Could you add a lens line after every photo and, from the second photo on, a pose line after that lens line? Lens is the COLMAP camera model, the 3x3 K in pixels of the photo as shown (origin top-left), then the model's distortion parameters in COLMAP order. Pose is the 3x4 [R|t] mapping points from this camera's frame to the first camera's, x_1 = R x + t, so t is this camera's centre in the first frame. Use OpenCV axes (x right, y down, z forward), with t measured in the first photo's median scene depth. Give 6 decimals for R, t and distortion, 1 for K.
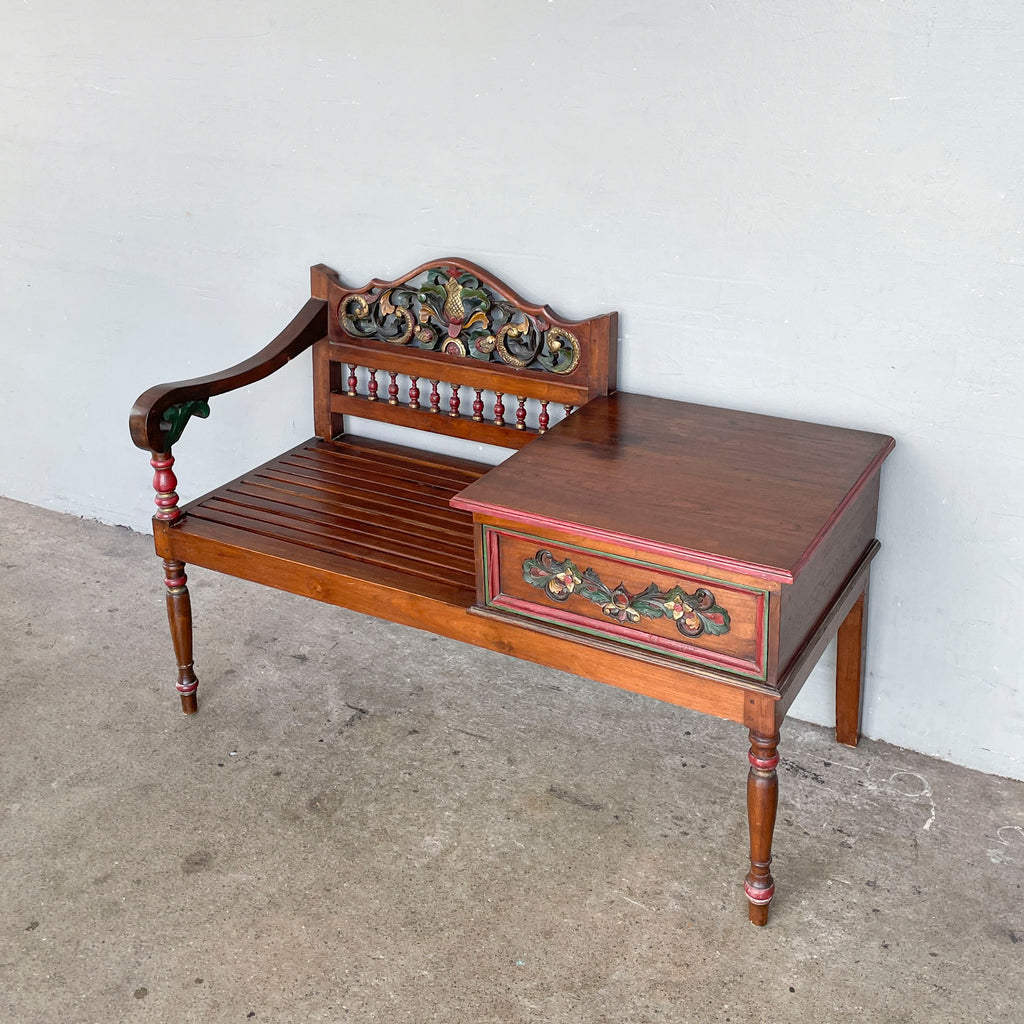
lens RADIAL K [[1245.2, 0, 551.6], [0, 1245.2, 381.9], [0, 0, 1]] dist [0.094015, 0.000000]
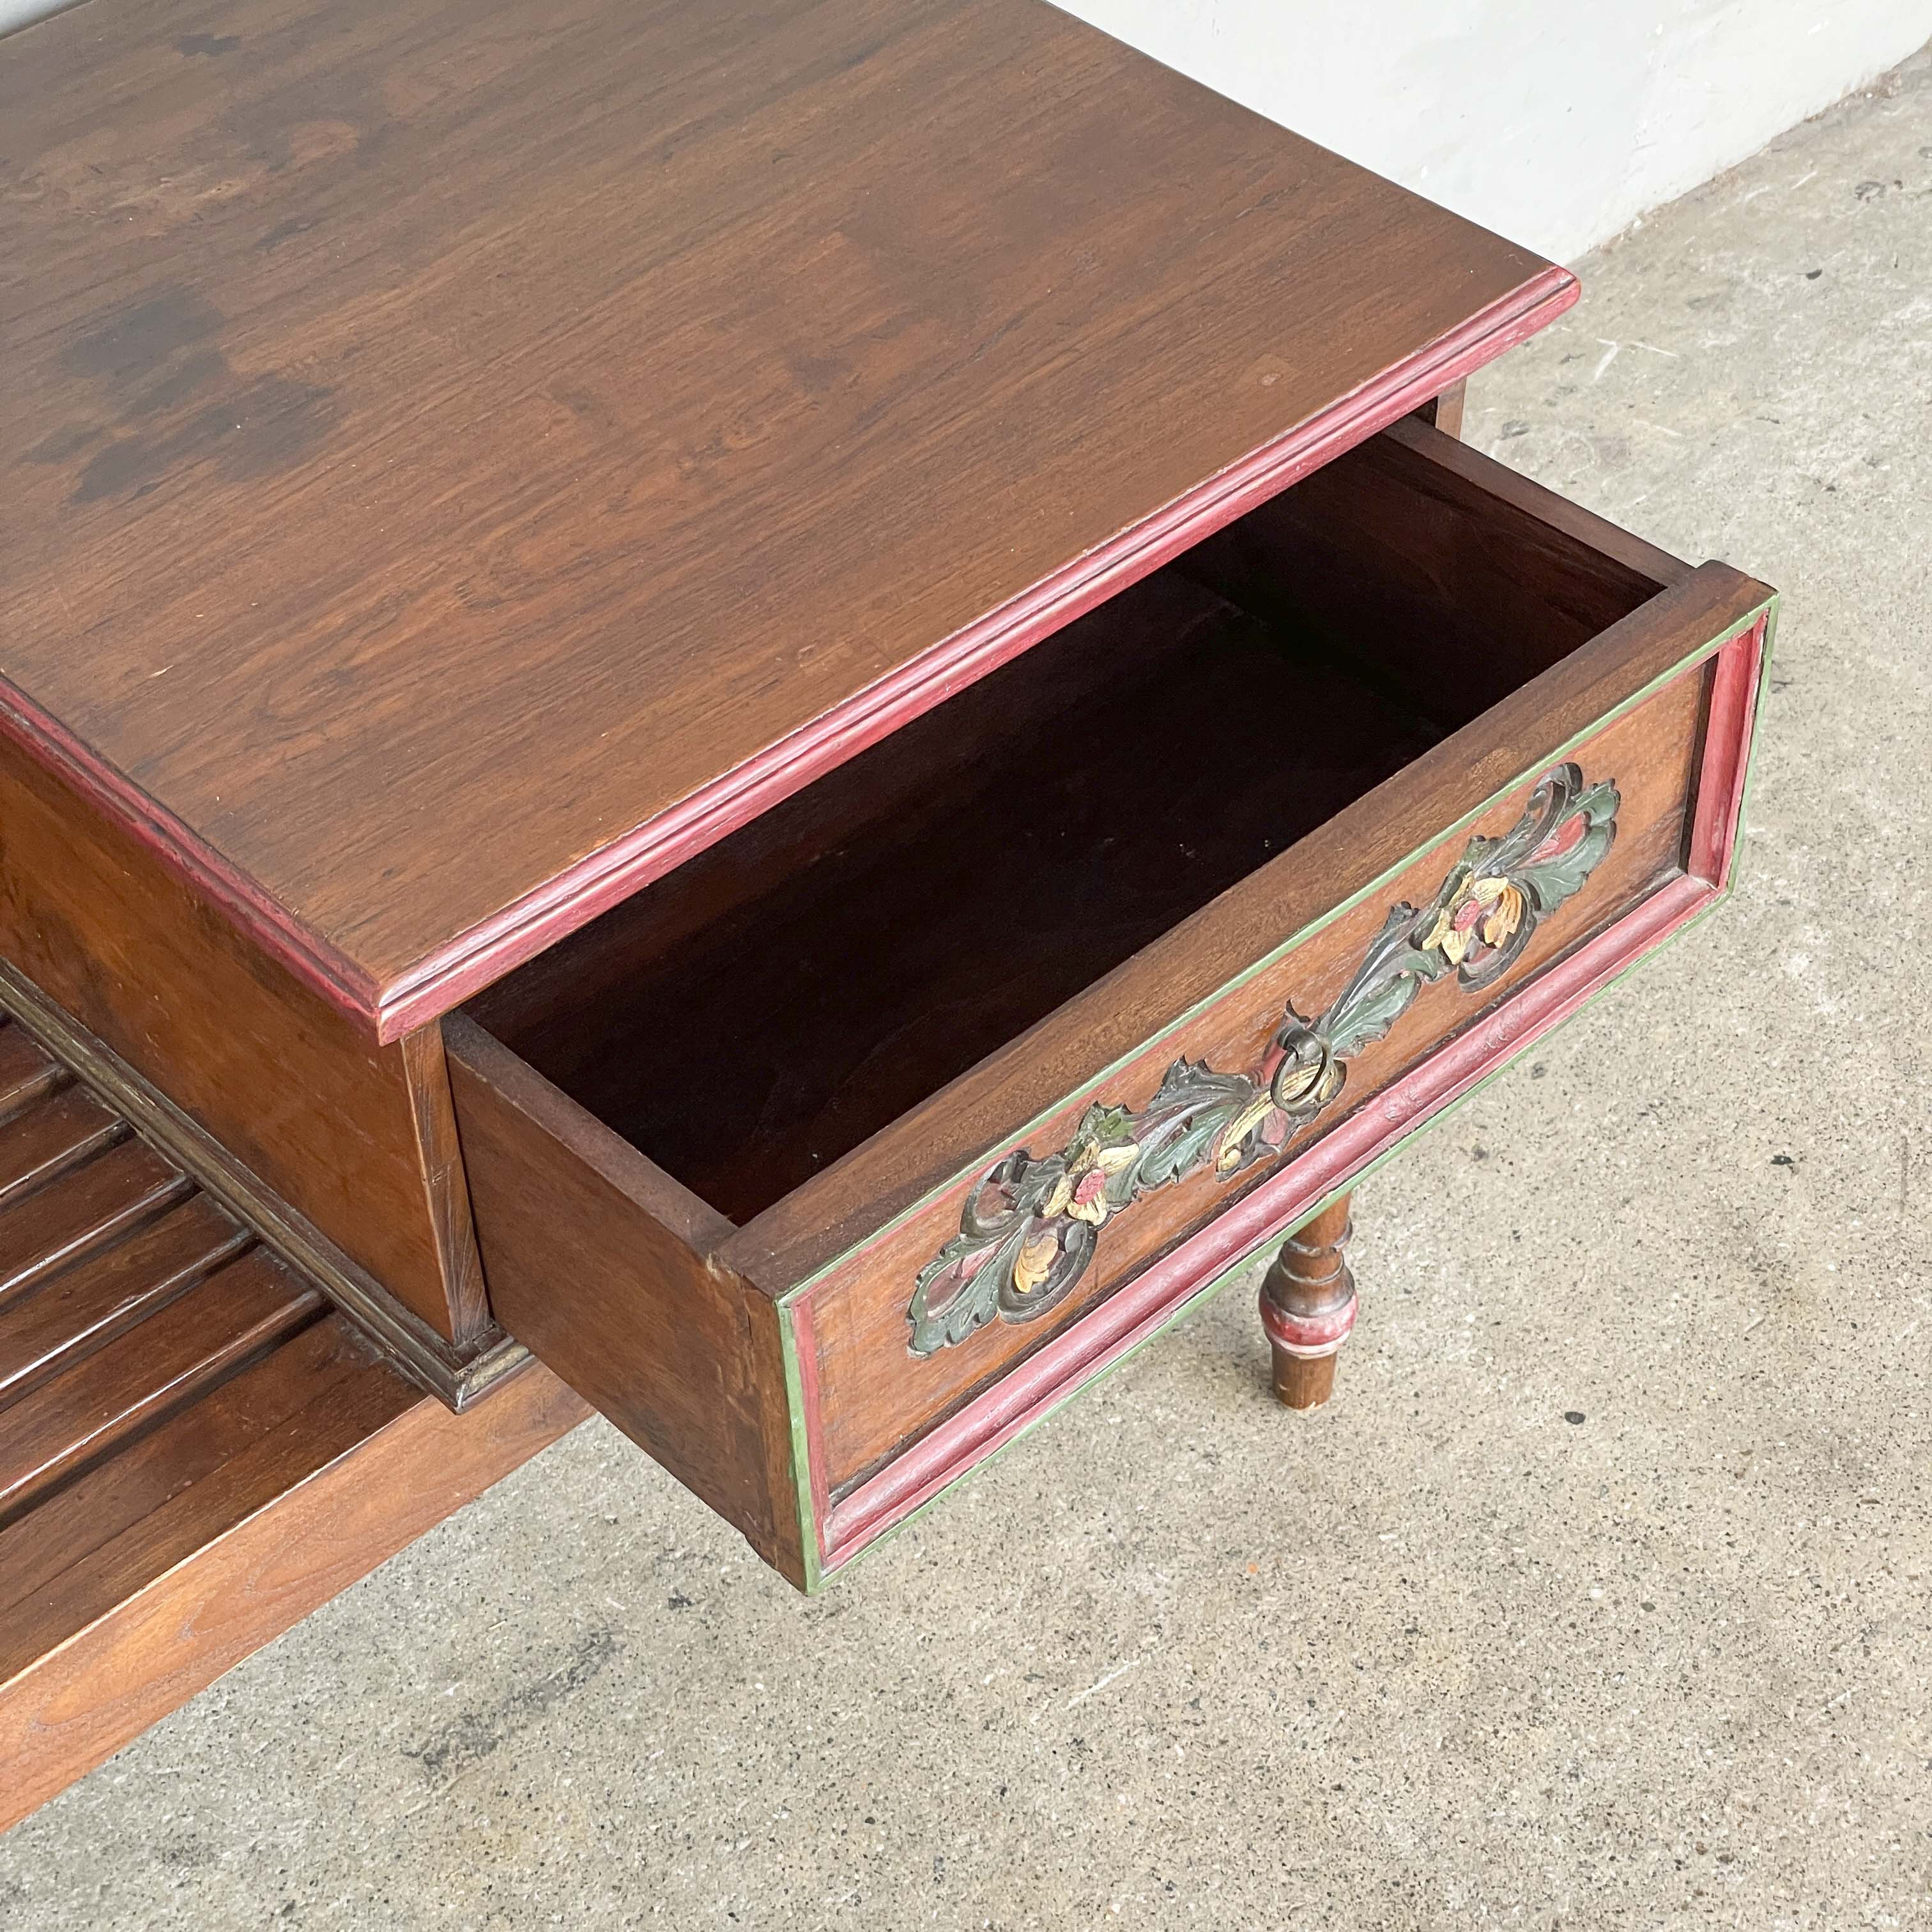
lens RADIAL K [[3773.1, 0, 875.5], [0, 3773.1, 975.5], [0, 0, 1]] dist [0.108801, 0.000000]
pose [[0.320181, -0.647643, 0.691406, -0.375304], [0.332729, 0.760209, 0.558009, -0.172016], [-0.887003, 0.051387, 0.458895, 0.559895]]
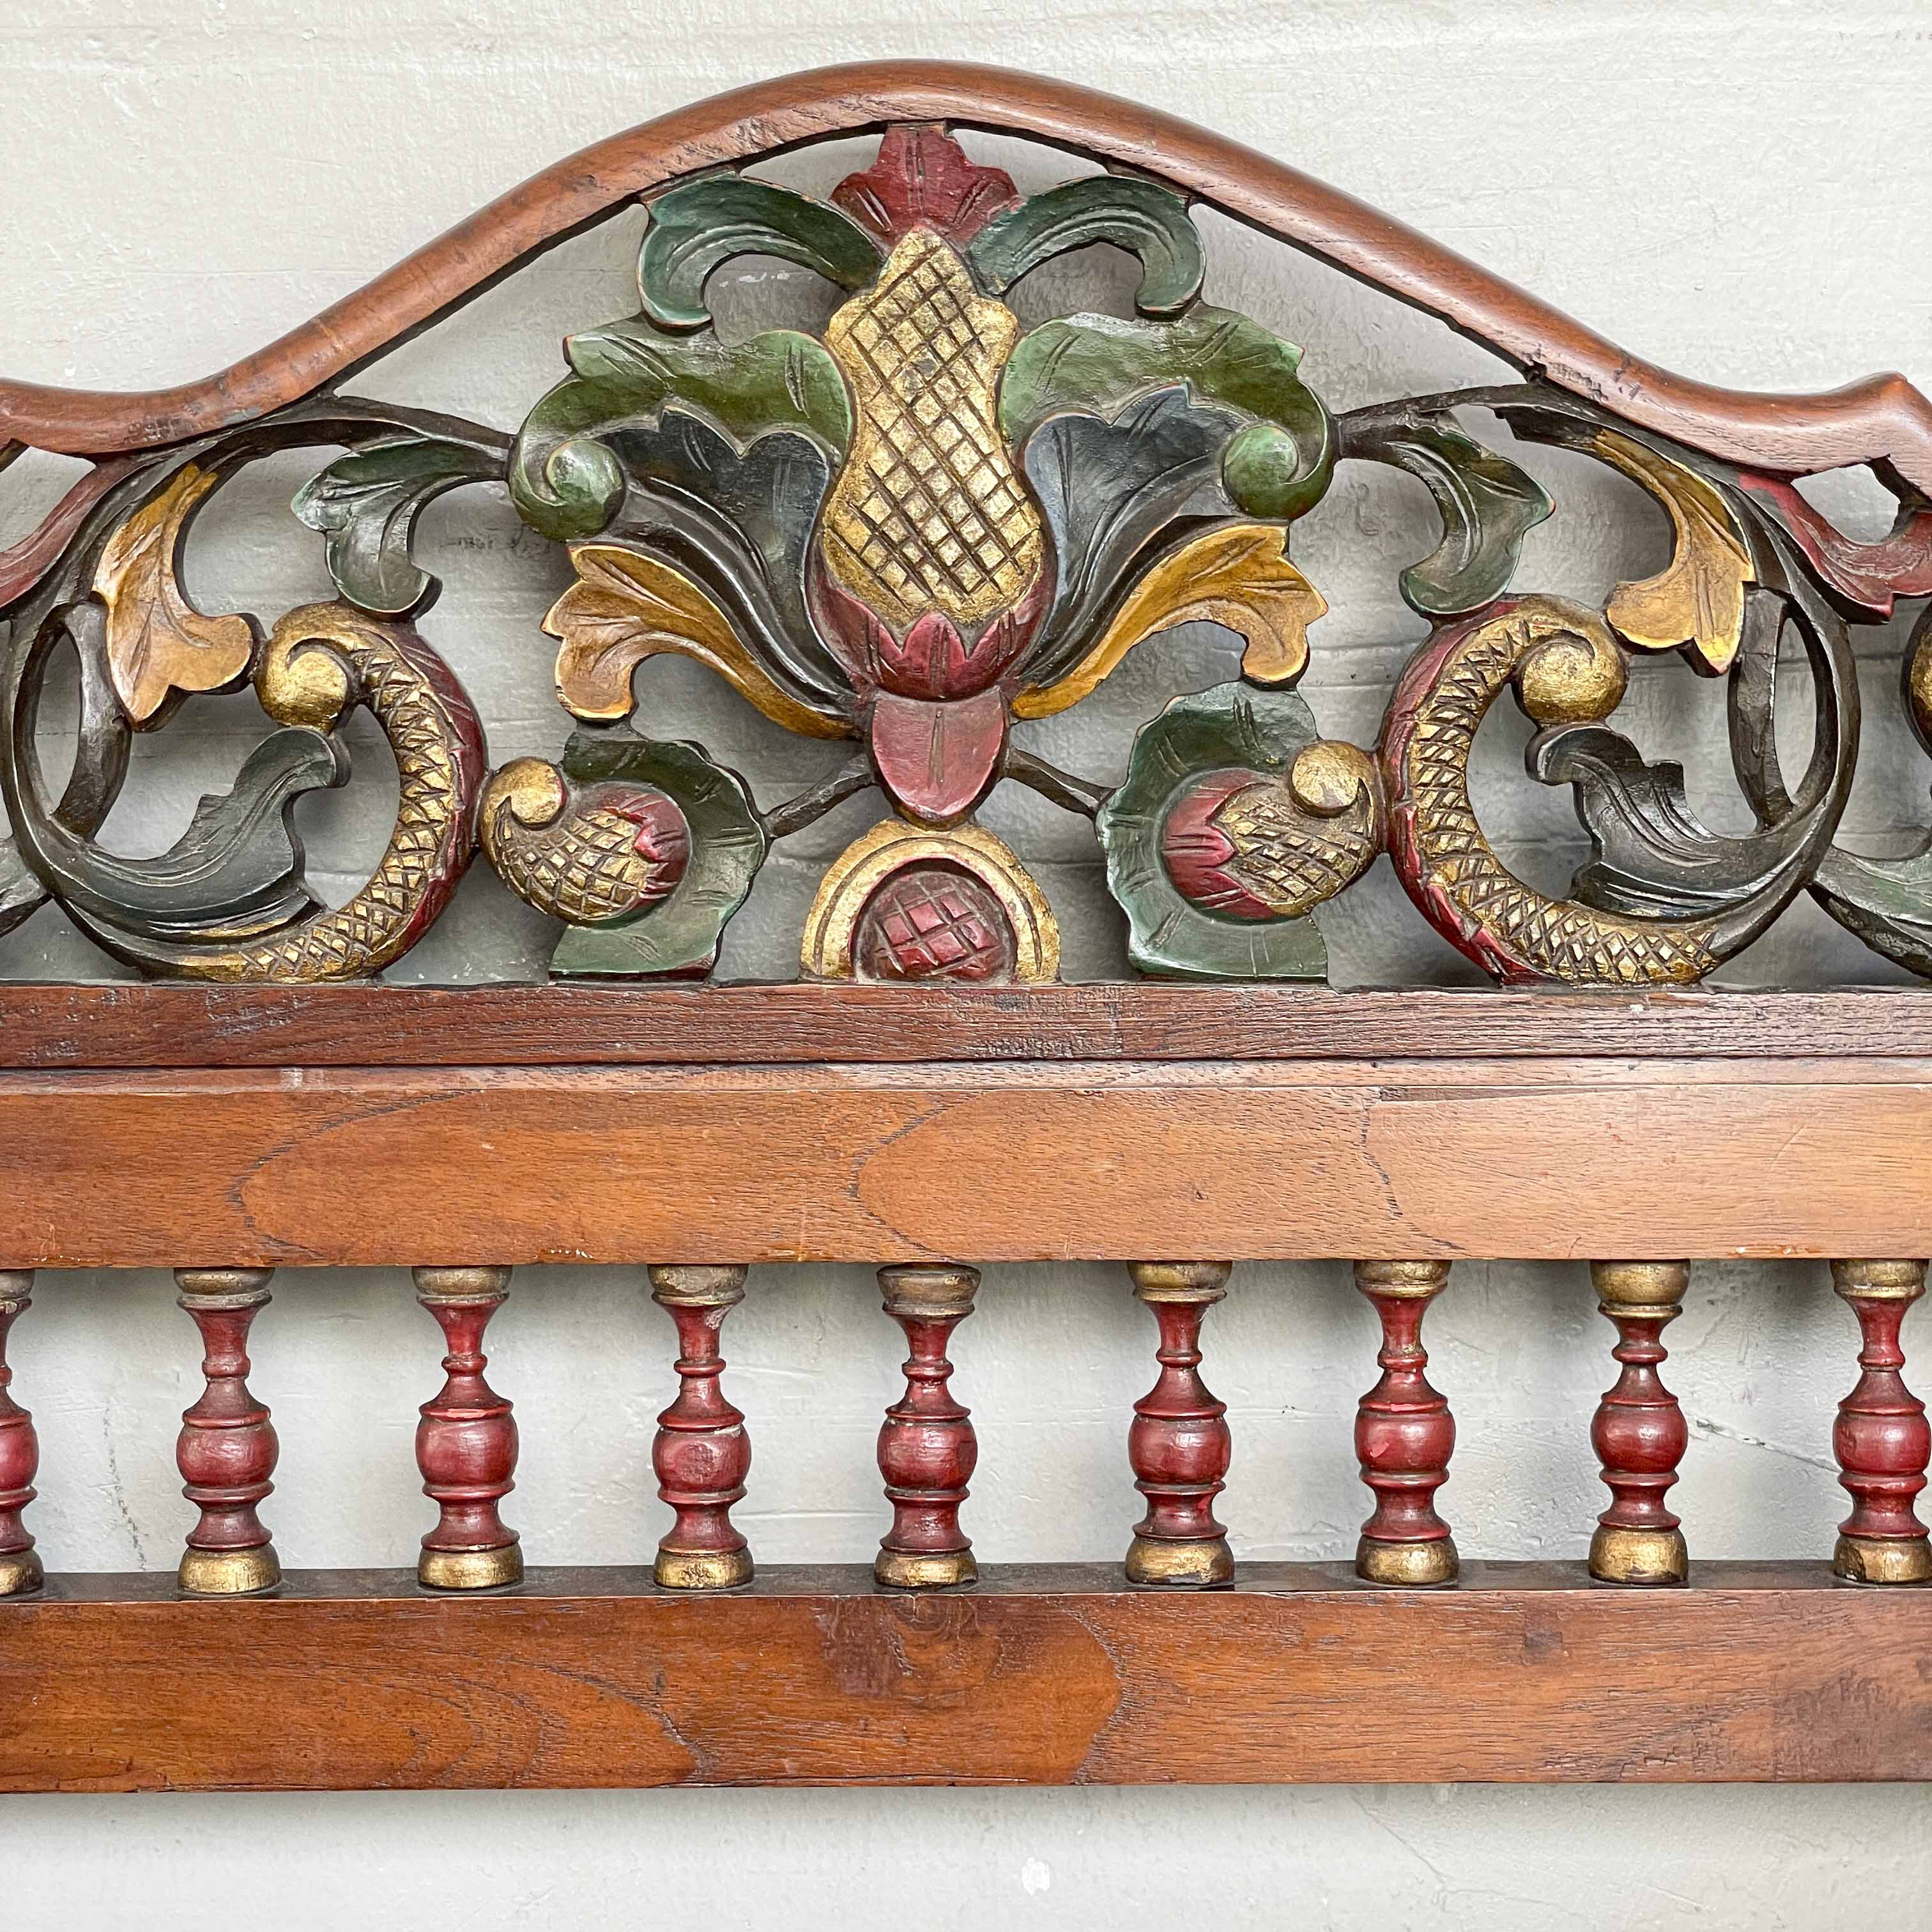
lens RADIAL K [[3773.1, 0, 962.6], [0, 3773.1, 972.8], [0, 0, 1]] dist [0.108801, 0.000000]
pose [[0.886558, -0.067746, 0.457630, -0.241288], [0.160625, 0.972756, -0.167171, 0.034028], [-0.433837, 0.221713, 0.873286, 0.770851]]
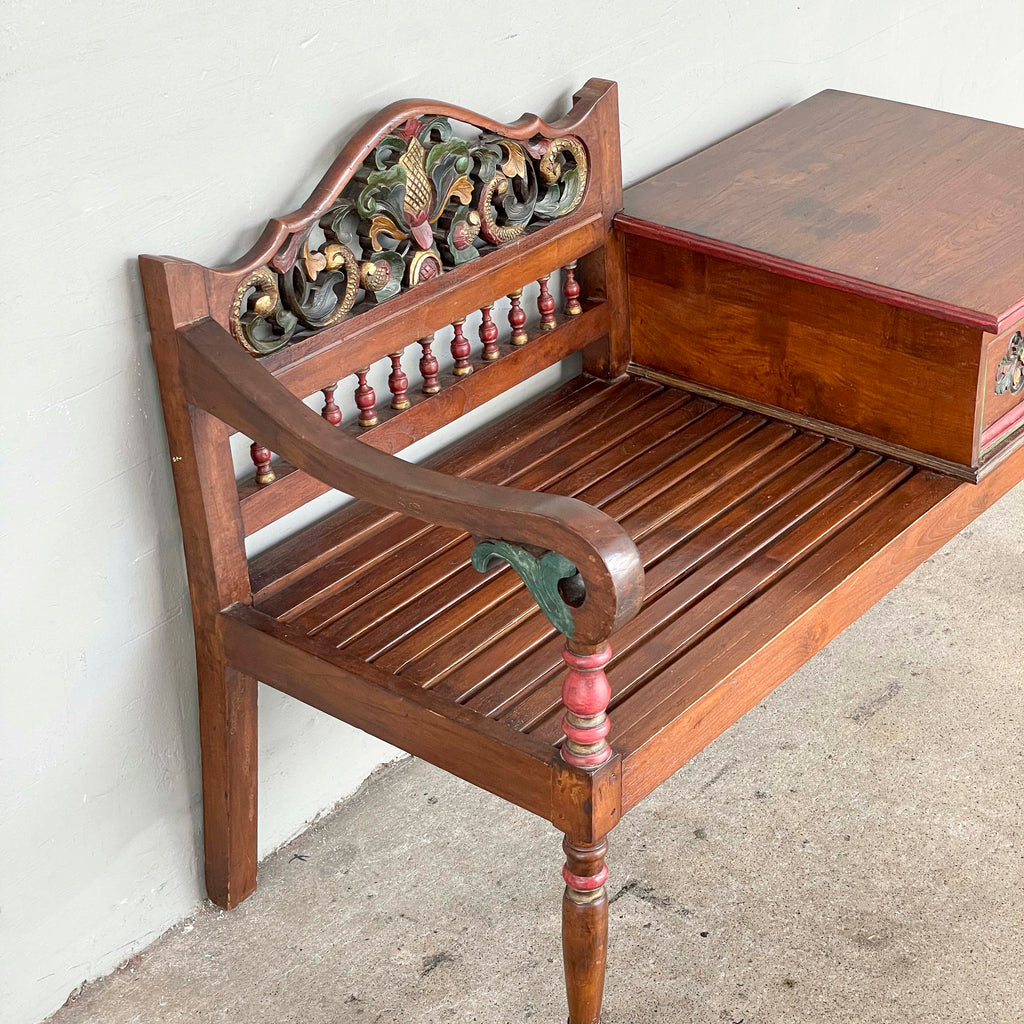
lens RADIAL K [[1999.8, 0, 518.3], [0, 1999.8, 509.7], [0, 0, 1]] dist [0.108801, 0.000000]
pose [[0.184955, -0.484620, 0.854948, -0.928768], [0.351889, 0.844933, 0.402817, -0.295018], [-0.917587, 0.226343, 0.326807, 0.755369]]
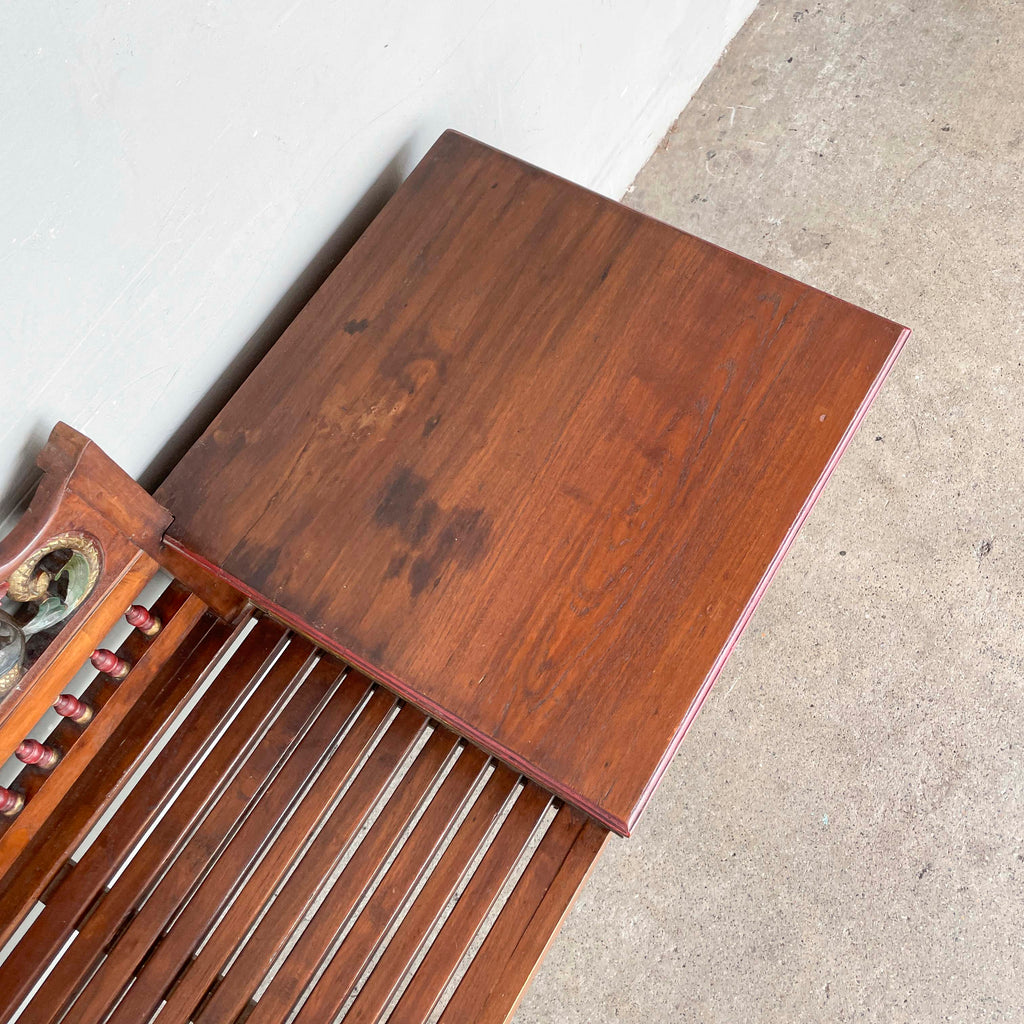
lens RADIAL K [[1026.4, 0, 515.0], [0, 1026.4, 507.2], [0, 0, 1]] dist [0.039927, 0.000000]
pose [[0.066592, -0.909810, 0.409647, -0.114952], [0.415143, 0.398599, 0.817787, -0.278308], [-0.907316, 0.115604, 0.404245, 0.712494]]
